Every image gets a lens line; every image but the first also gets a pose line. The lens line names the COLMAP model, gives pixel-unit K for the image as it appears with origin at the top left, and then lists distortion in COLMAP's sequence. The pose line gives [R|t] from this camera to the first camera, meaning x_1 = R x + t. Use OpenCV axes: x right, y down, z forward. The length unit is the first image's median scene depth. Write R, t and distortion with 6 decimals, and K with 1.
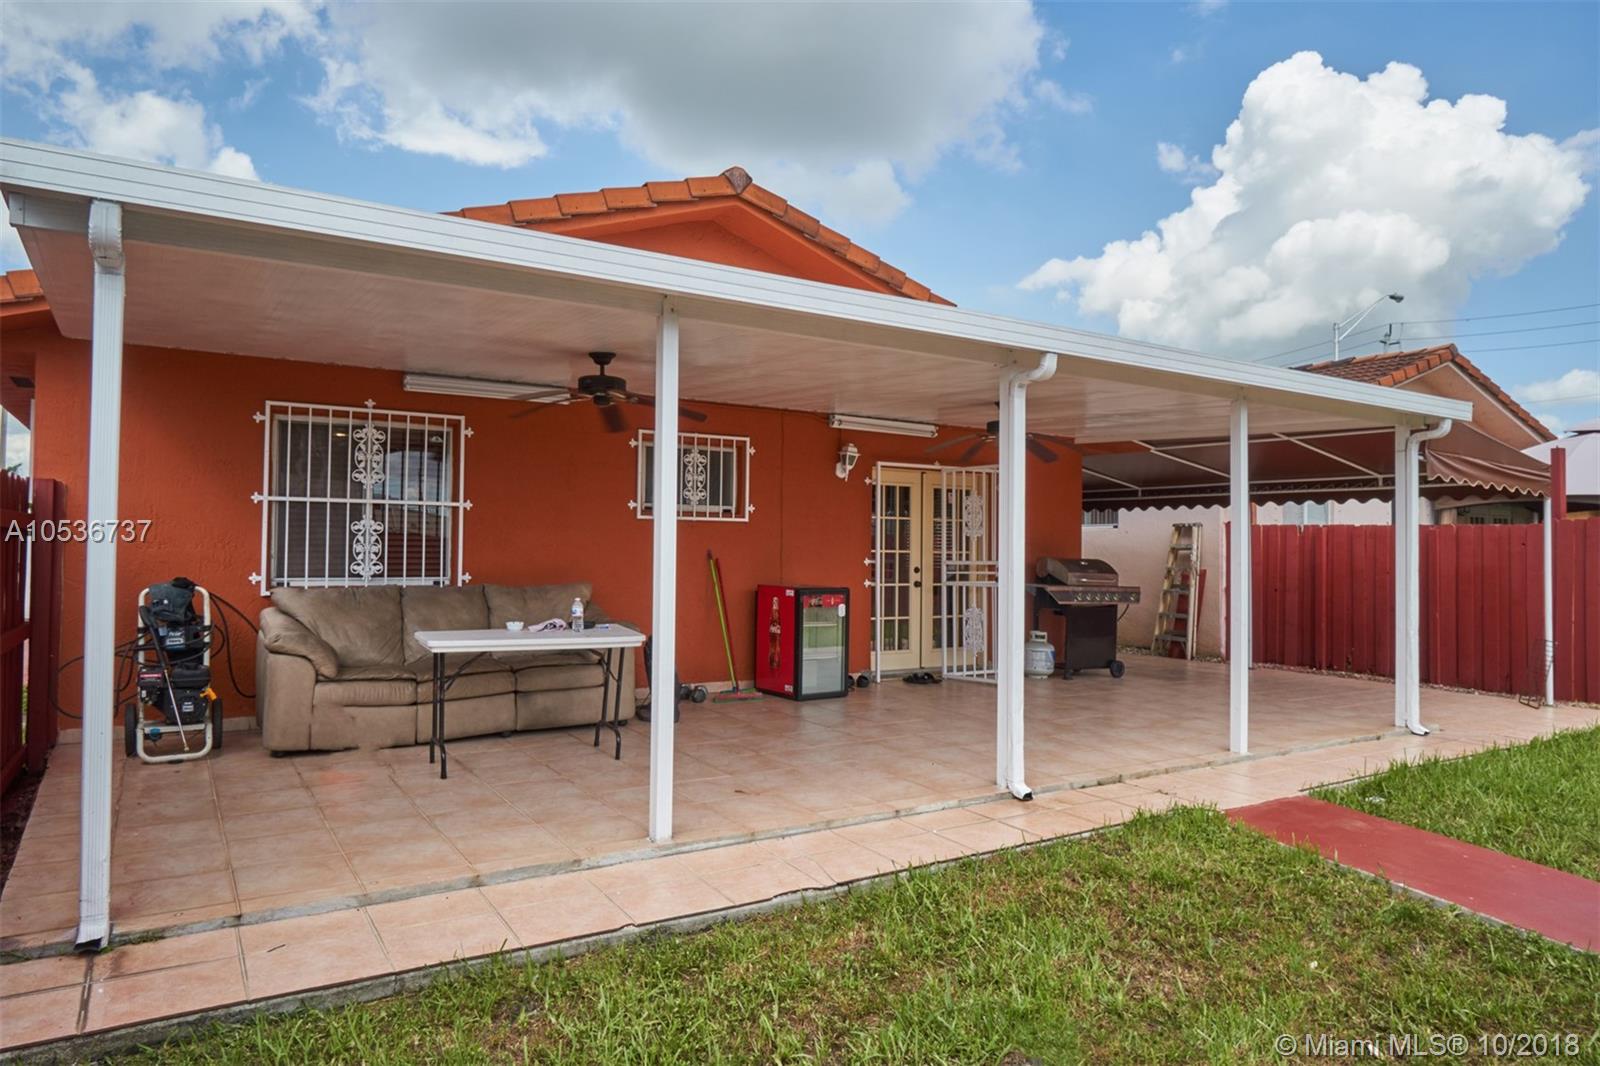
lens RADIAL K [[999.4, 0, 768.4], [0, 999.4, 536.1], [0, 0, 1]] dist [-0.008805, -0.003280]
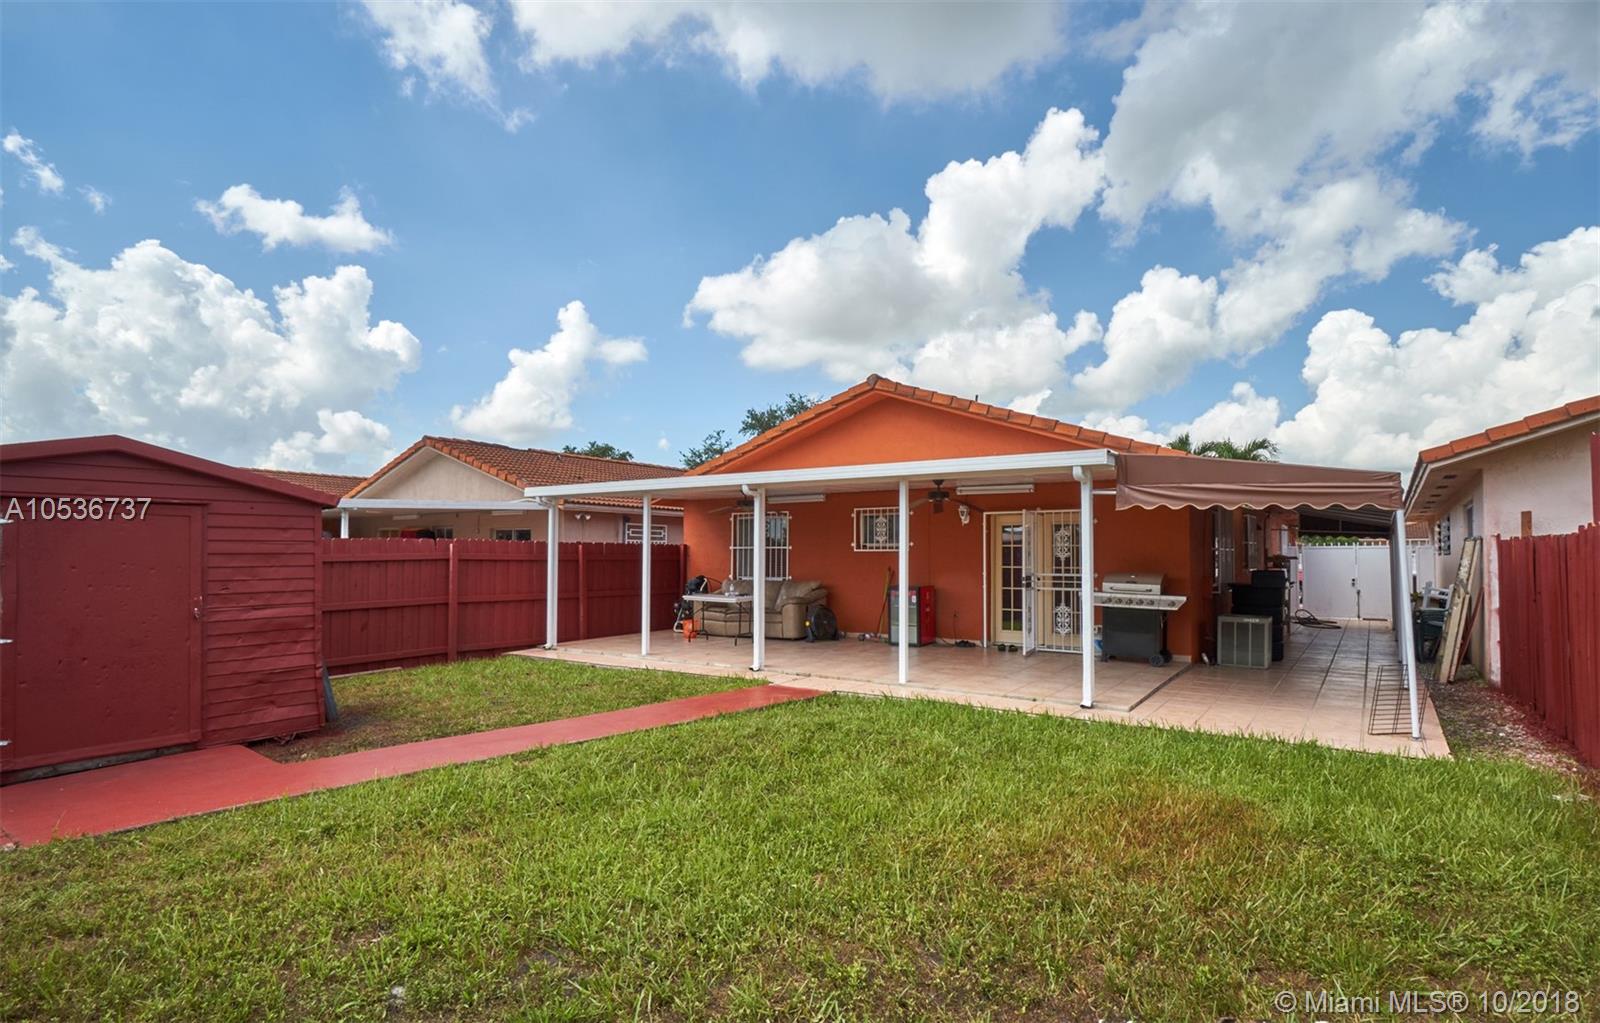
lens RADIAL K [[828.1, 0, 796.0], [0, 828.1, 542.7], [0, 0, 1]] dist [0.030254, -0.000320]
pose [[0.390820, -0.027148, -0.920067, 1.329376], [0.013271, 0.999627, -0.023859, 0.004168], [0.920371, -0.002886, 0.391035, 0.196931]]
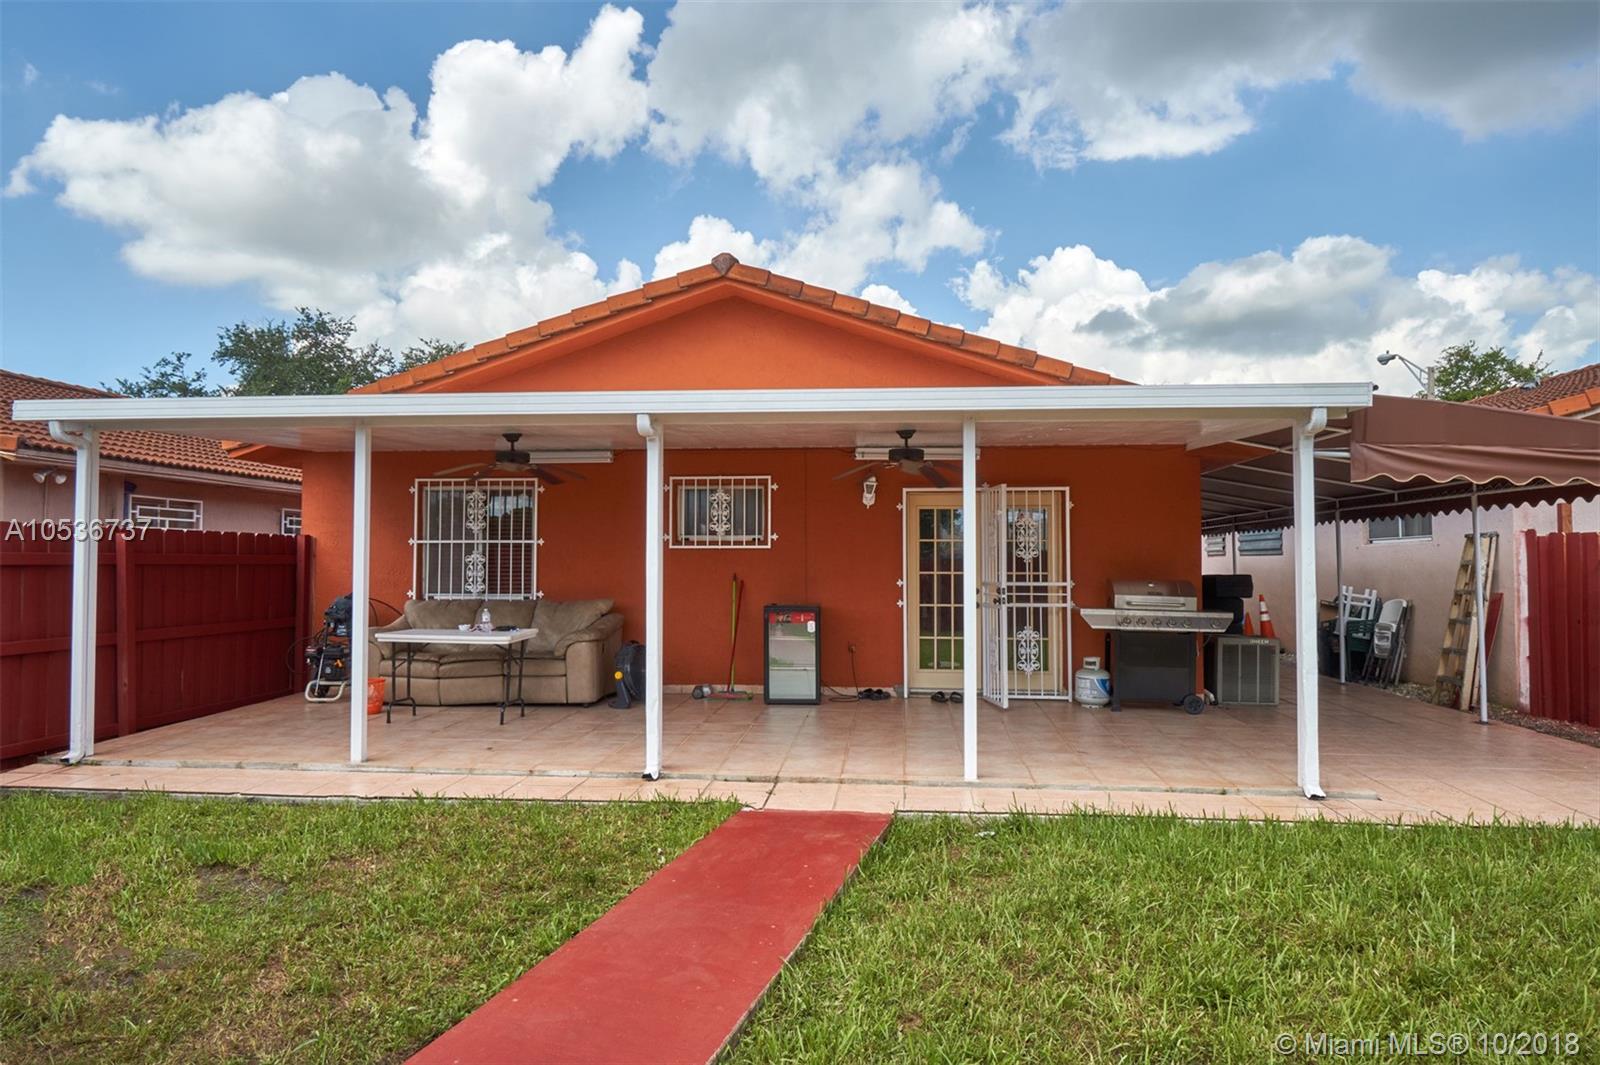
lens RADIAL K [[1051.5, 0, 800.0], [0, 1051.5, 532.5], [0, 0, 1]] dist [0.006023, 0.003312]
pose [[0.792068, -0.027984, -0.609791, 0.750165], [0.015760, 0.999553, -0.025399, -0.001214], [0.610229, 0.010508, 0.792155, 0.056317]]
